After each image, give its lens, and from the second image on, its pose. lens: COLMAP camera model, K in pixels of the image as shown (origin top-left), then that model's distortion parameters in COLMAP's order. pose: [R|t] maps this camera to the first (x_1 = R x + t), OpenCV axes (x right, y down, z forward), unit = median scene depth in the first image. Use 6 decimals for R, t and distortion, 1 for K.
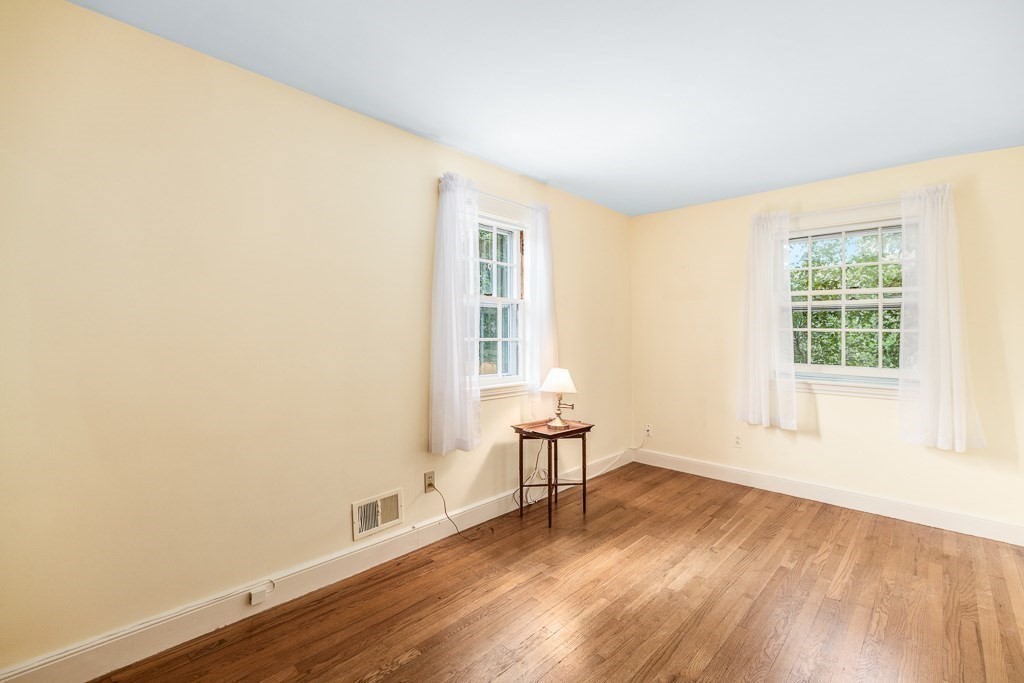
lens RADIAL K [[449.7, 0, 512.0], [0, 449.7, 341.5], [0, 0, 1]] dist [0.002110, 0.000037]
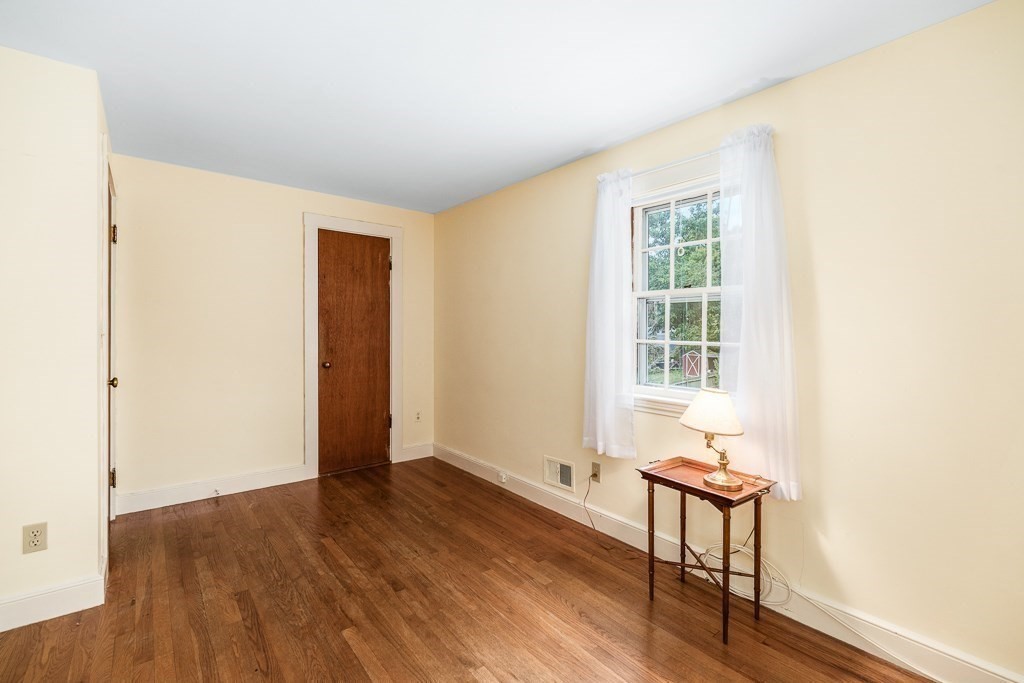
lens RADIAL K [[449.7, 0, 512.0], [0, 449.7, 341.5], [0, 0, 1]] dist [0.002110, 0.000037]
pose [[-0.123952, 0.030438, -0.991821, 0.913556], [-0.023094, 0.999170, 0.033550, -0.030981], [0.992019, 0.027064, -0.123146, 0.946714]]
